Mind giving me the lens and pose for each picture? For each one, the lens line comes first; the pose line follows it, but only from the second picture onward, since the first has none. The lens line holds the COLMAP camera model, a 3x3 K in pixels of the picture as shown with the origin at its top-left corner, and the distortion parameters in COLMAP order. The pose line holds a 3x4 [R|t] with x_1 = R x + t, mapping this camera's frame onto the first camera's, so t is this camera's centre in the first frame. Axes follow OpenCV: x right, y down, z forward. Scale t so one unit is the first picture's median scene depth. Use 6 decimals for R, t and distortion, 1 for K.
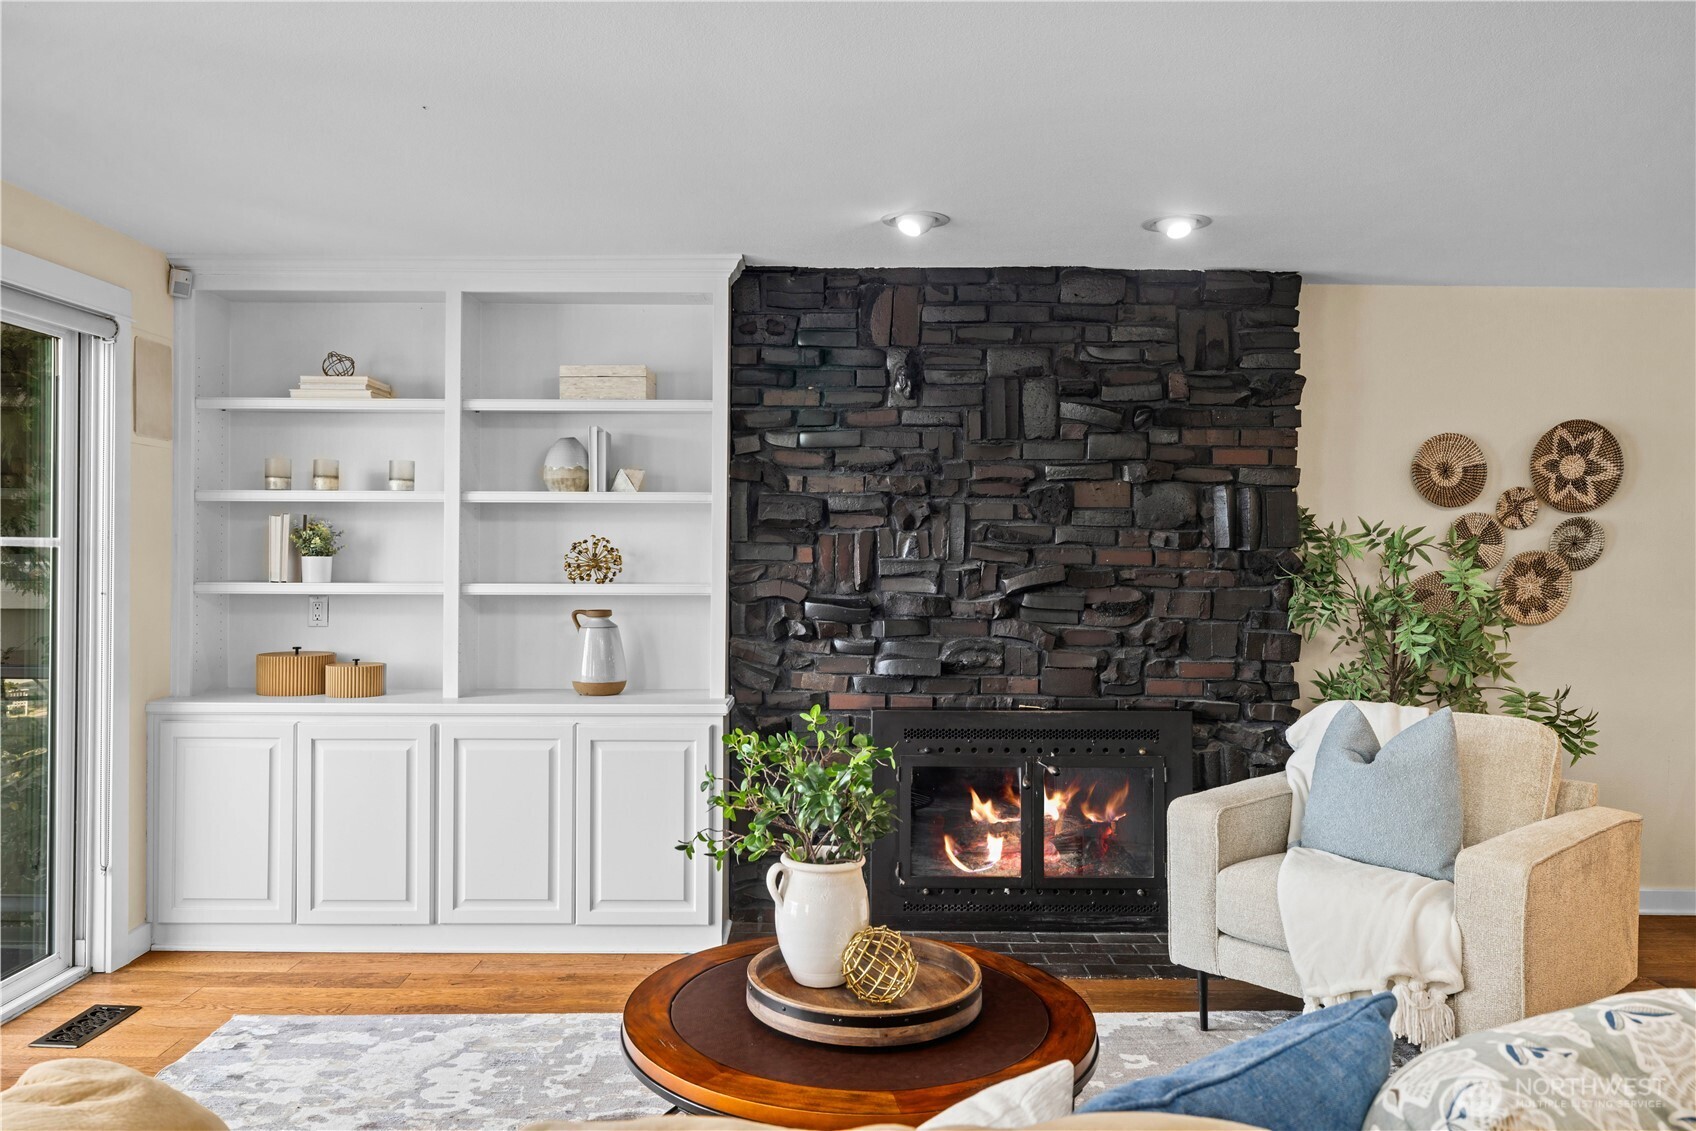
lens RADIAL K [[1177.4, 0, 848.0], [0, 1177.4, 565.5], [0, 0, 1]] dist [-0.004032, 0.000436]
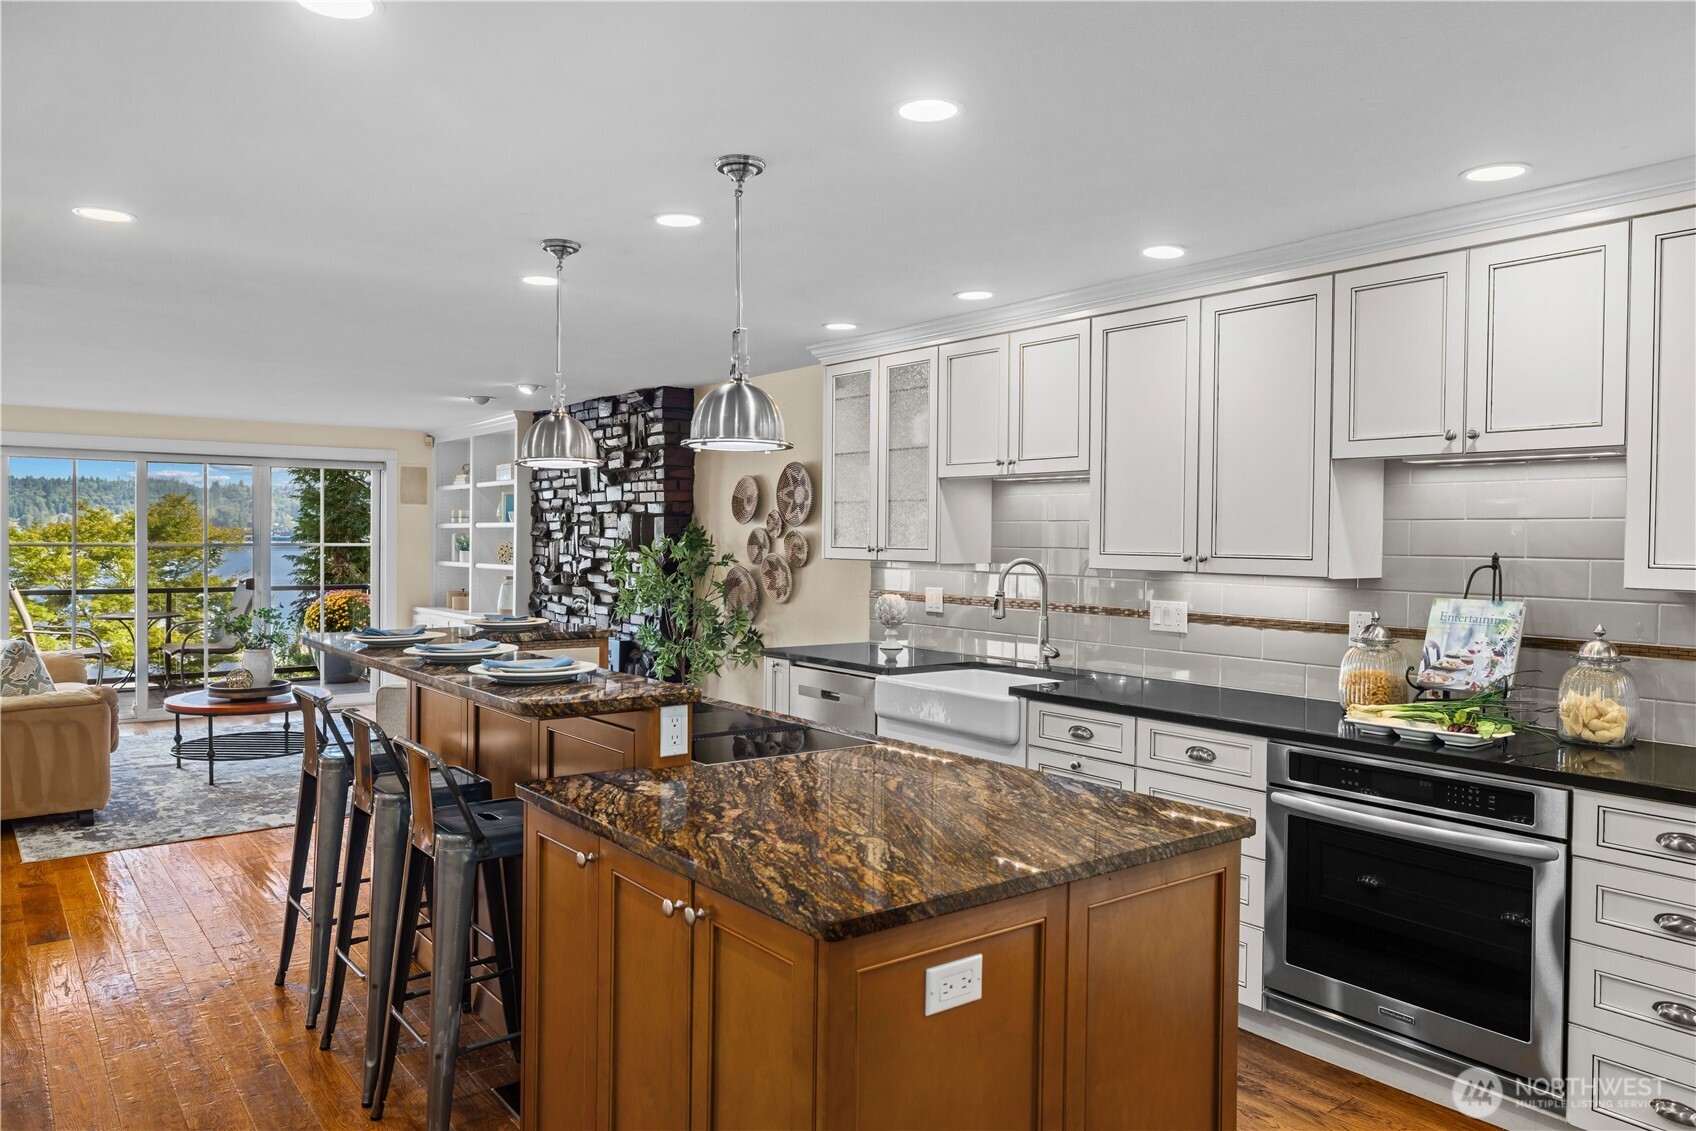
lens RADIAL K [[1160.6, 0, 848.0], [0, 1160.6, 565.5], [0, 0, 1]] dist [0.005852, 0.001592]
pose [[0.595605, 0.018257, -0.803070, 1.886396], [-0.008479, 0.999829, 0.016441, -0.023077], [0.803232, -0.002983, 0.595658, 0.224548]]
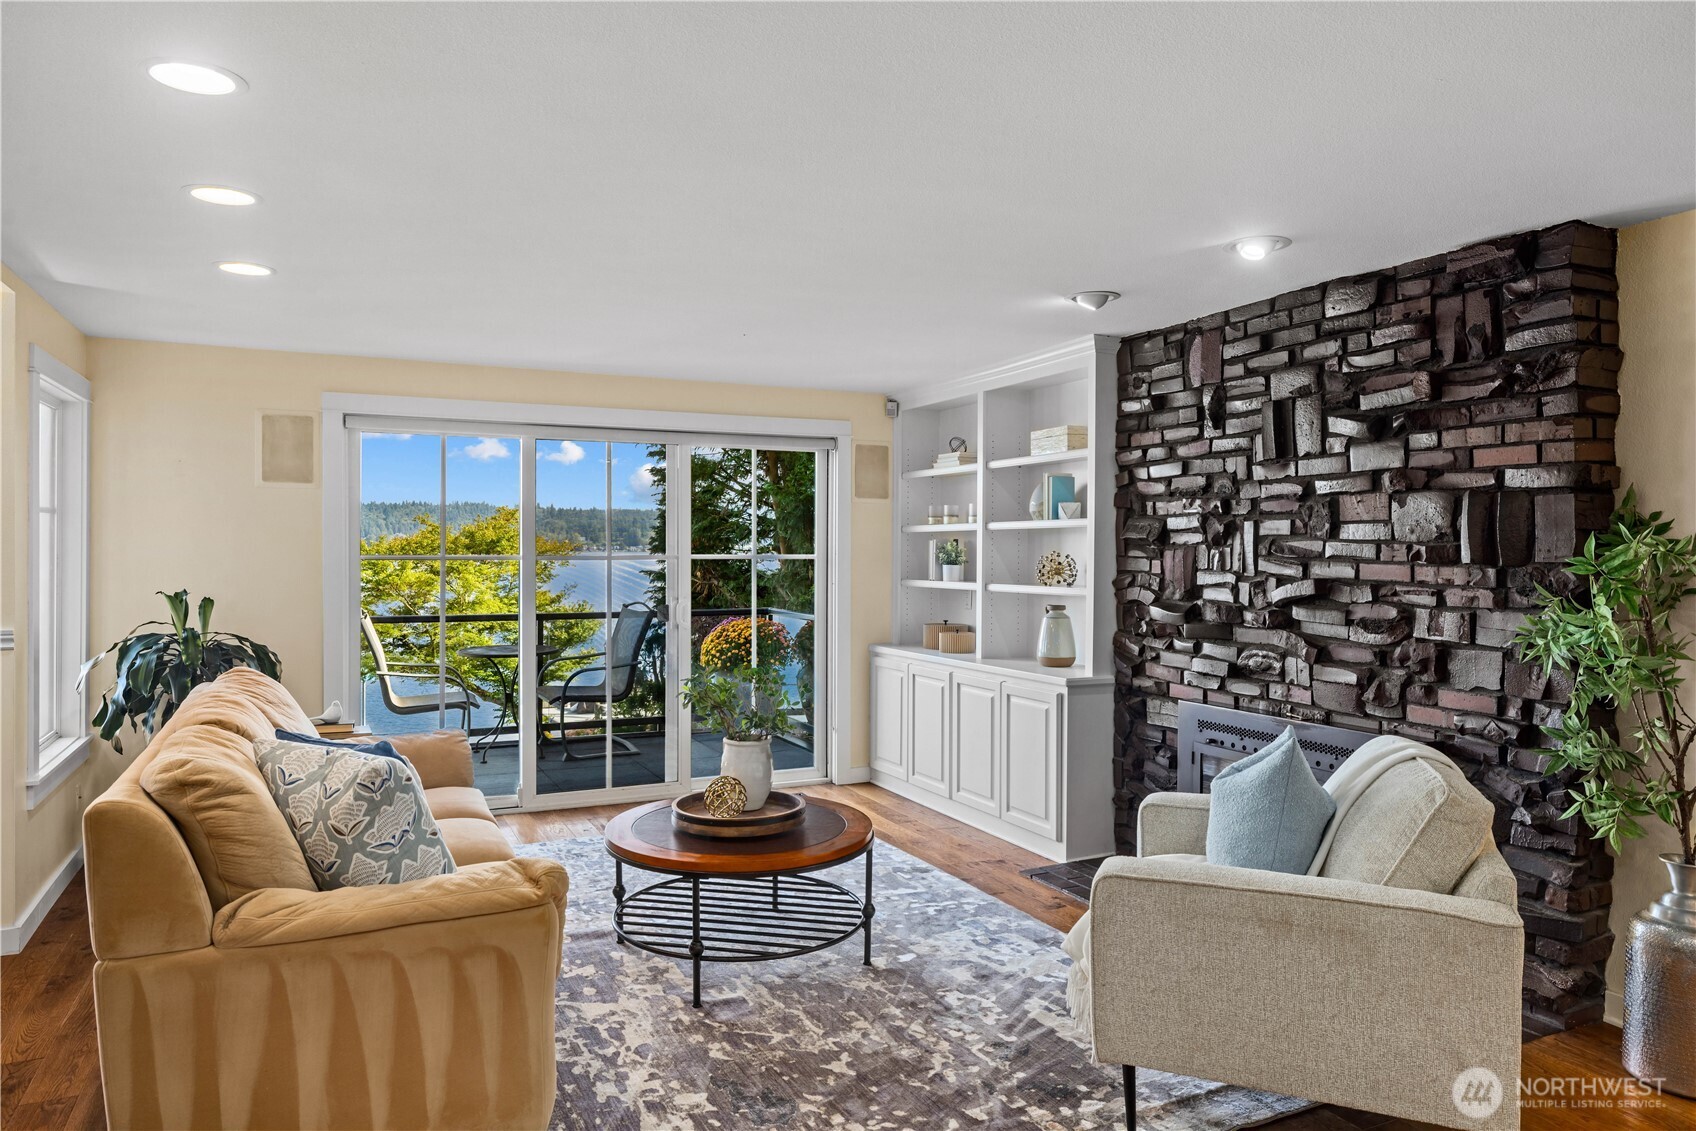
lens RADIAL K [[1102.8, 0, 848.0], [0, 1102.8, 565.5], [0, 0, 1]] dist [-0.004250, -0.000261]
pose [[0.419334, 0.008345, -0.907794, 0.864140], [-0.005337, 0.999963, 0.006727, -0.016185], [0.907817, 0.002024, 0.419363, 0.235163]]
